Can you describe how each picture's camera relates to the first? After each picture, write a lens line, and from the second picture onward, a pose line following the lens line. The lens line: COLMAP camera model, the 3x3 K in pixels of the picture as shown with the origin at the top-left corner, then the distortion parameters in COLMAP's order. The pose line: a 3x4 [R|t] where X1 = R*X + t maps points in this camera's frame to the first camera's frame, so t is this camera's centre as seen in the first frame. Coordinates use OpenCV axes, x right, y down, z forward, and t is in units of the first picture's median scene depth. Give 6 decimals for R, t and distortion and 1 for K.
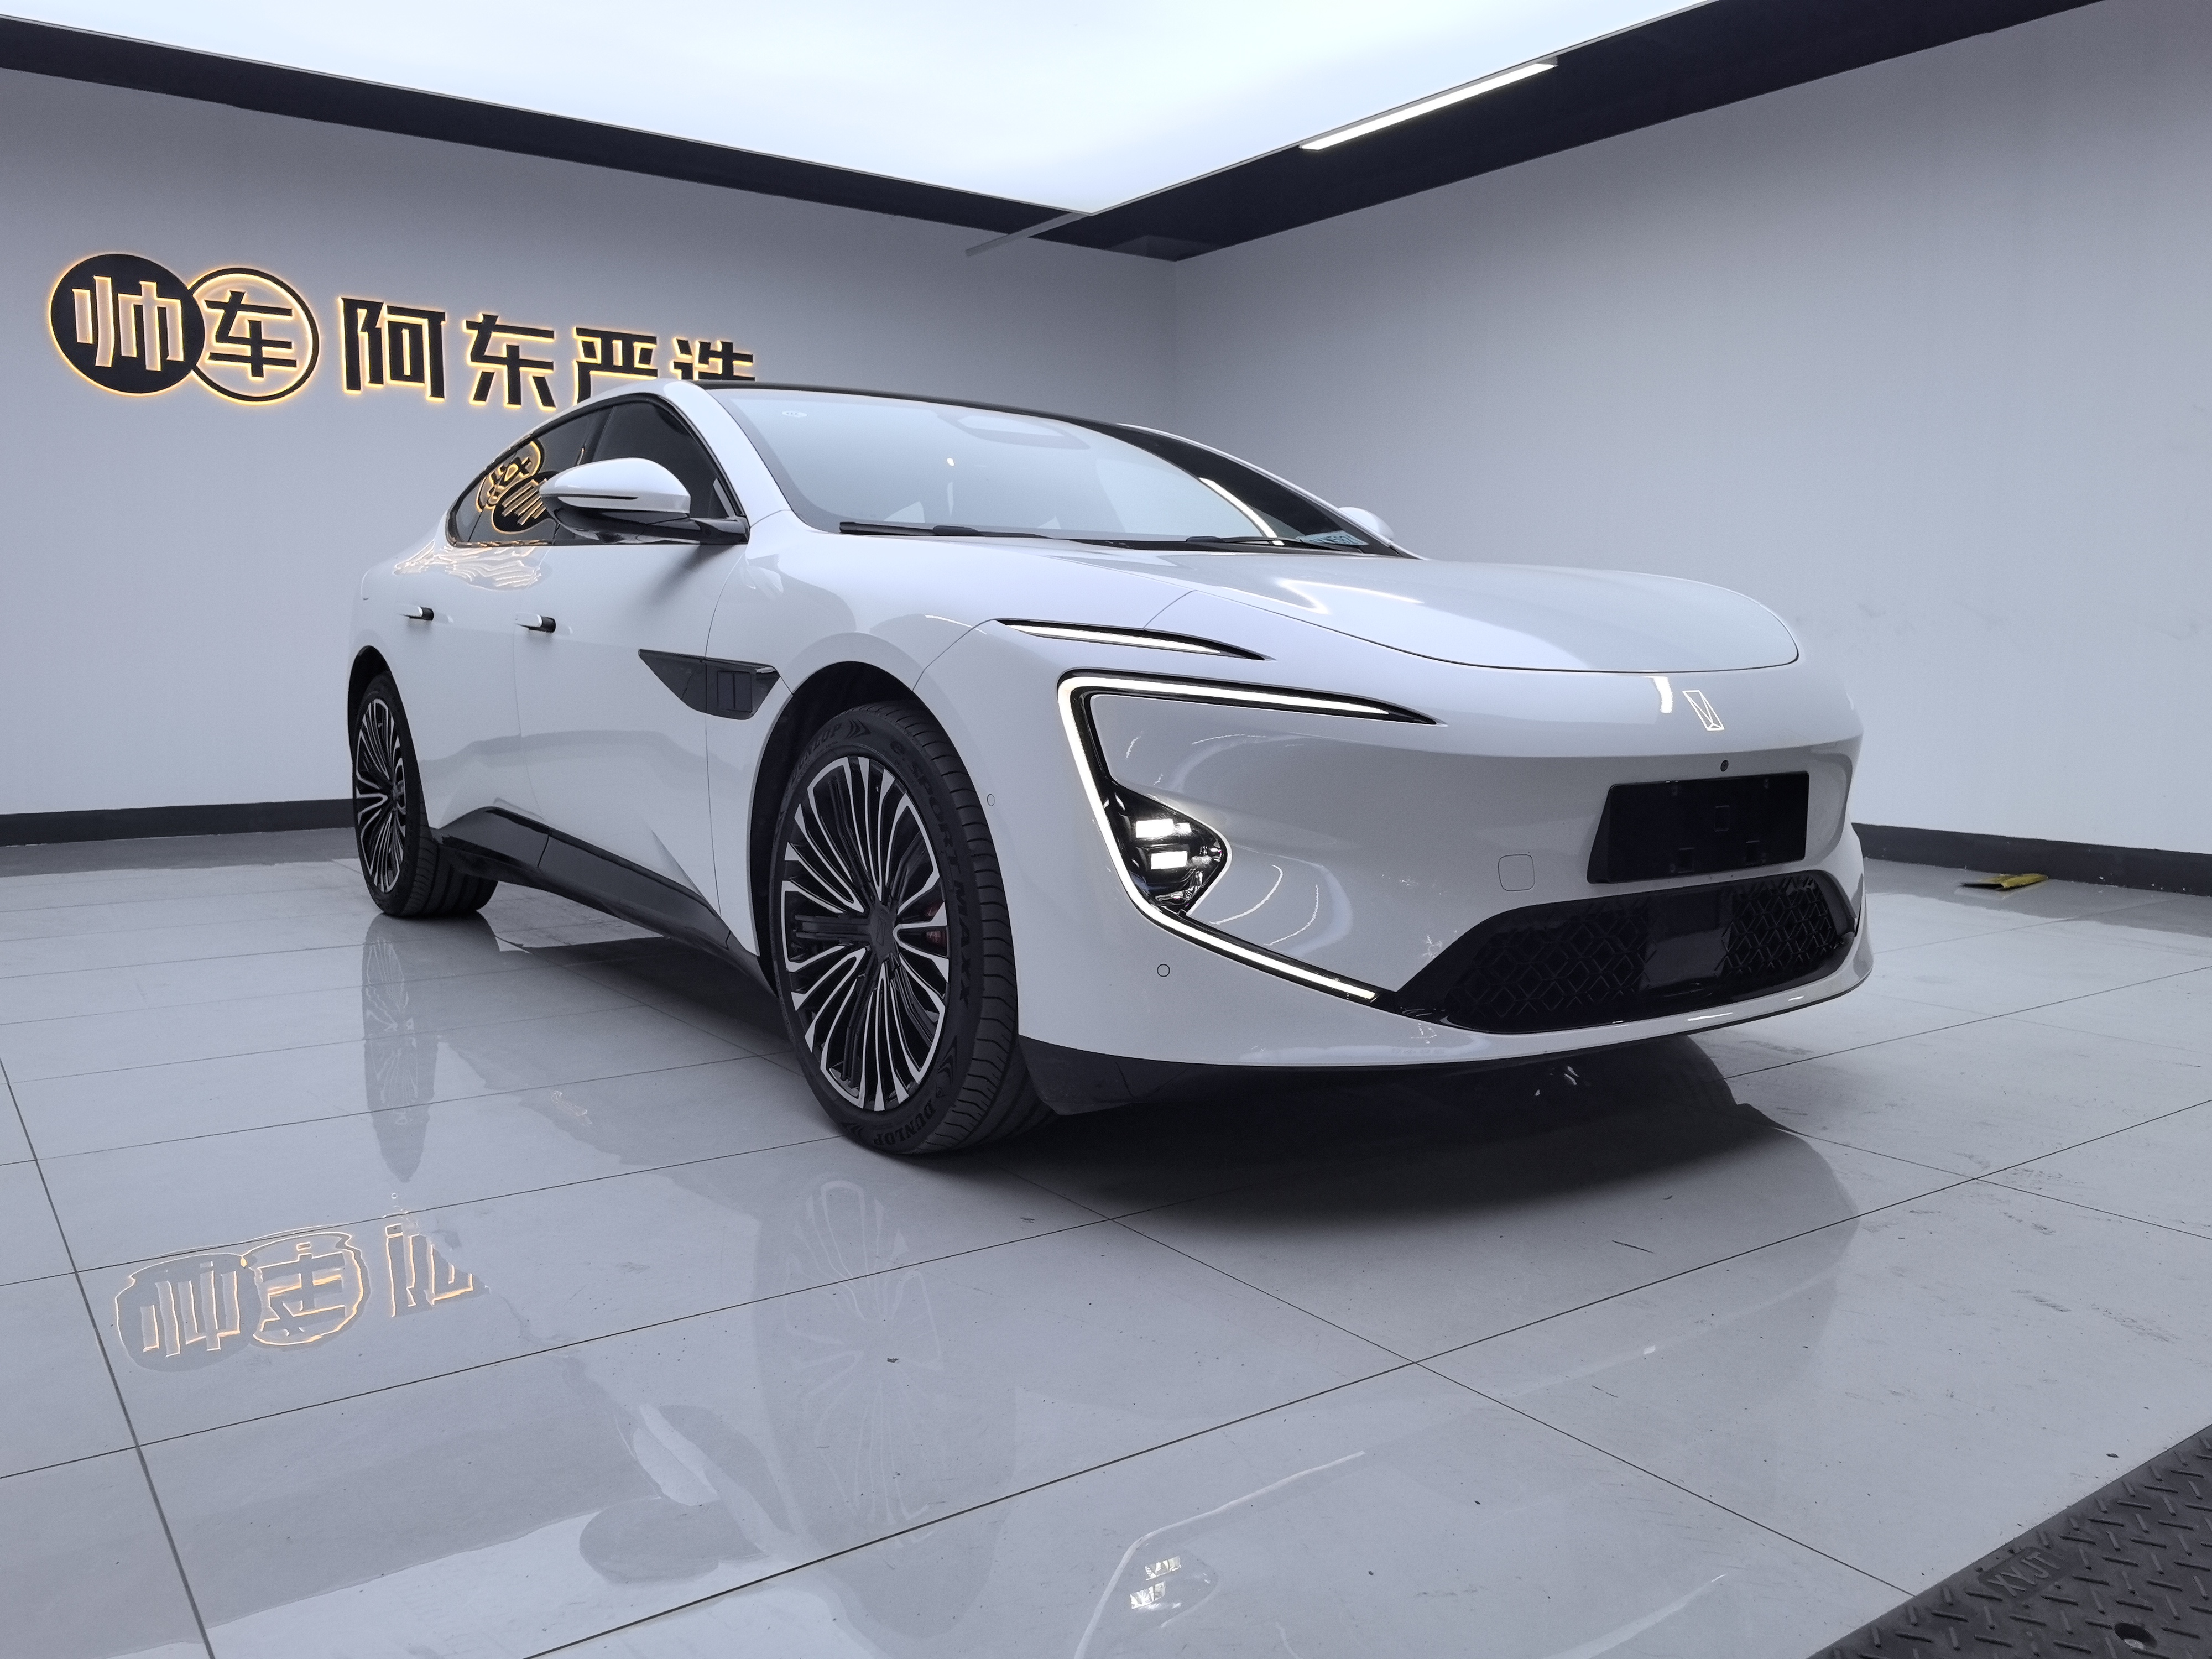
lens RADIAL K [[1734.9, 0, 1127.2], [0, 1734.9, 850.2], [0, 0, 1]] dist [0.046477, -0.081271]
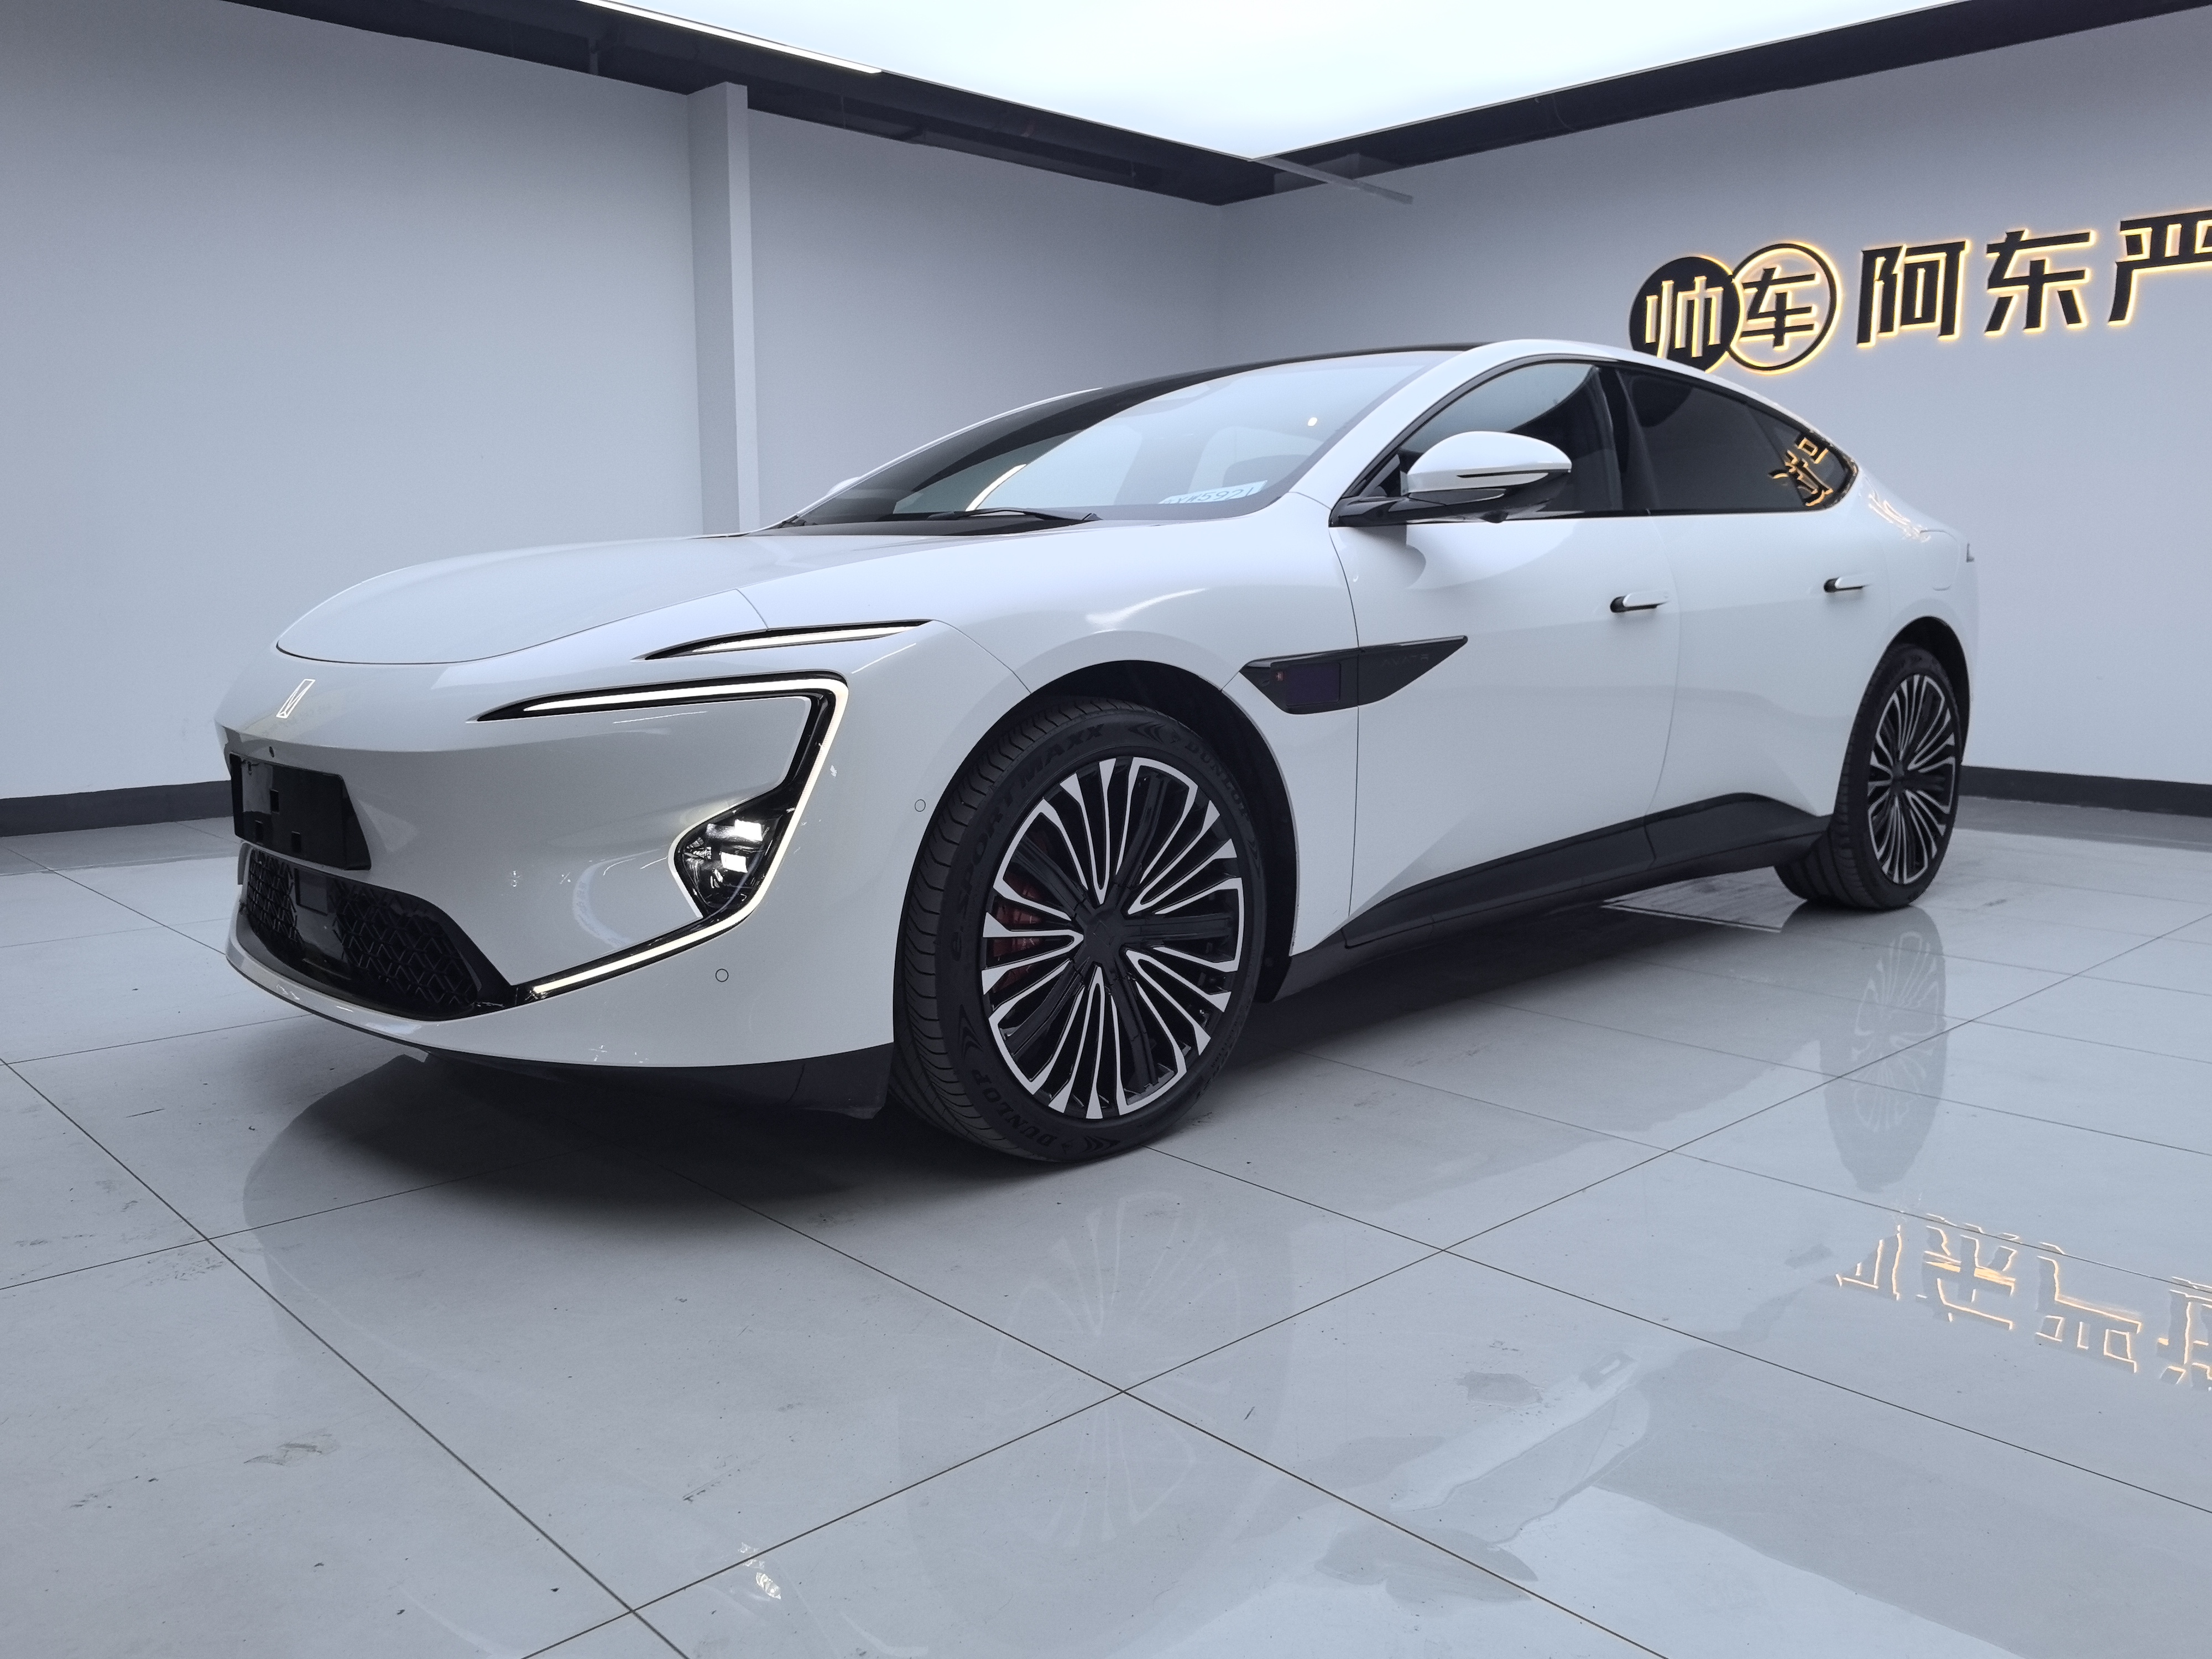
lens RADIAL K [[1734.9, 0, 1109.6], [0, 1734.9, 826.1], [0, 0, 1]] dist [0.046477, -0.081271]
pose [[0.125278, 0.137860, -0.982497, 0.508628], [-0.116043, 0.985538, 0.123490, -0.067216], [0.985312, 0.098541, 0.139464, 0.469827]]
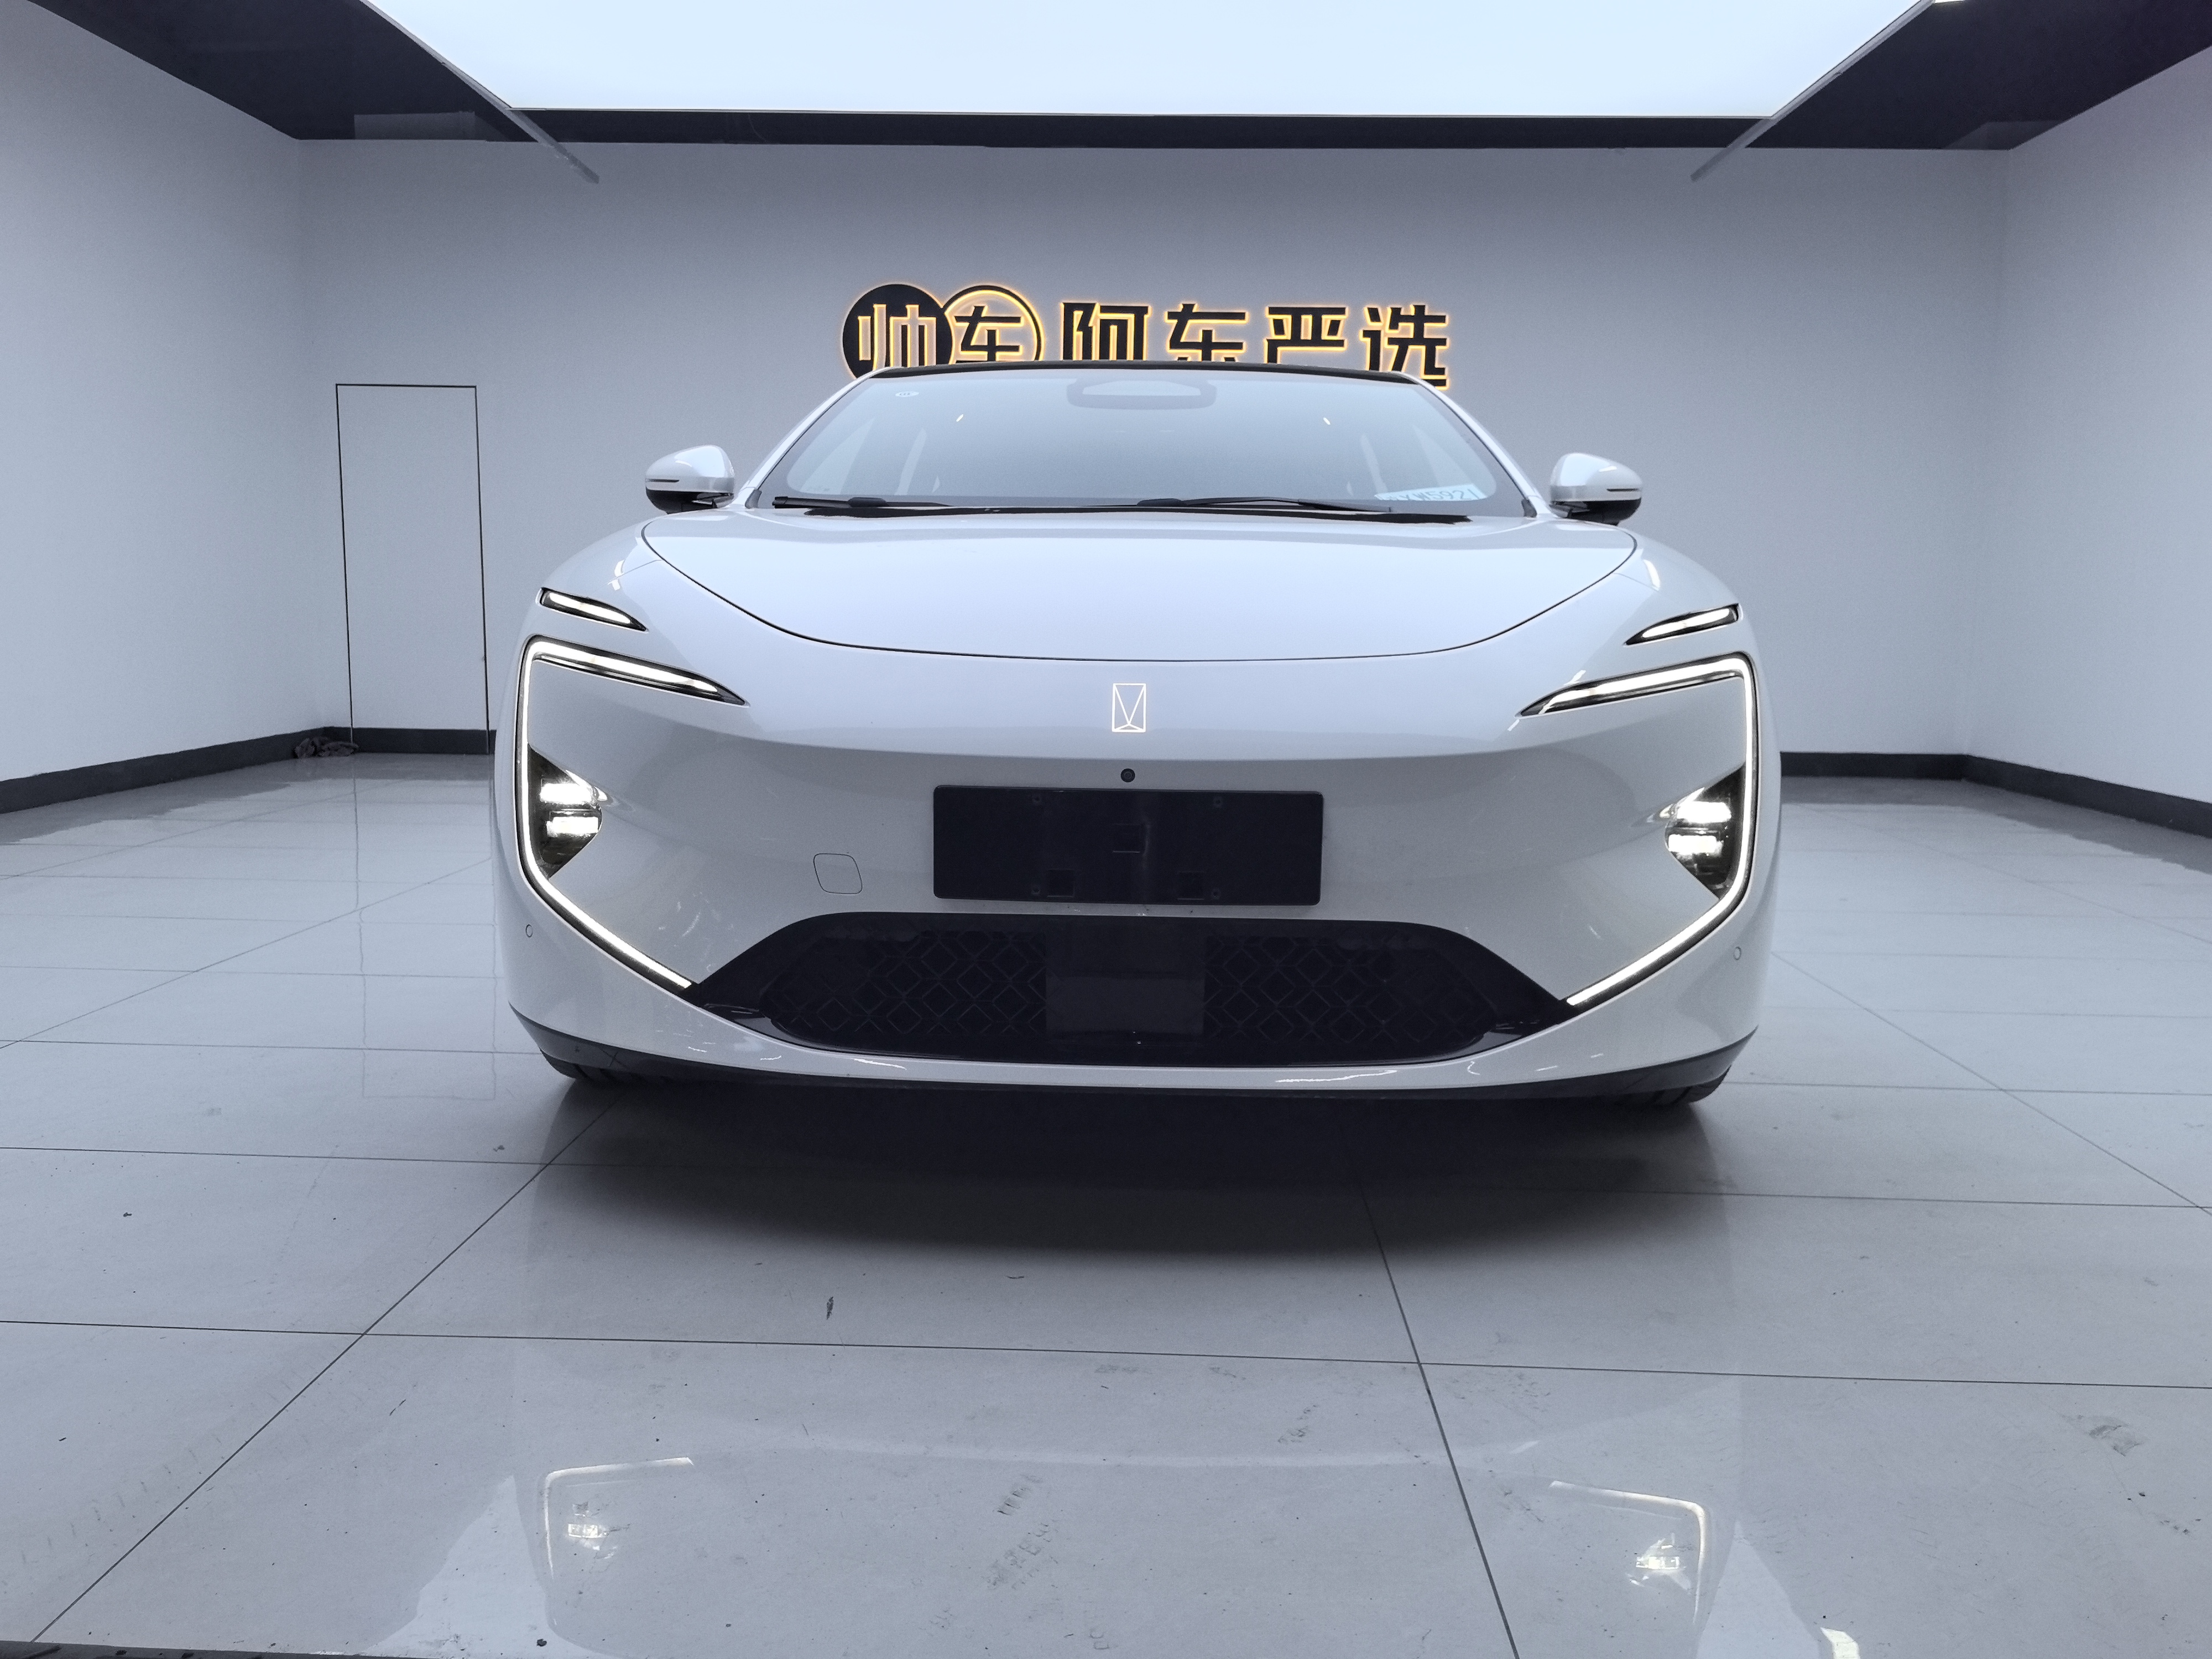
lens RADIAL K [[1734.9, 0, 1102.1], [0, 1734.9, 833.3], [0, 0, 1]] dist [0.046477, -0.081271]
pose [[0.786214, 0.090316, -0.611318, 0.296149], [-0.082513, 0.995747, 0.040992, -0.018995], [0.612420, 0.018213, 0.790322, 0.120642]]
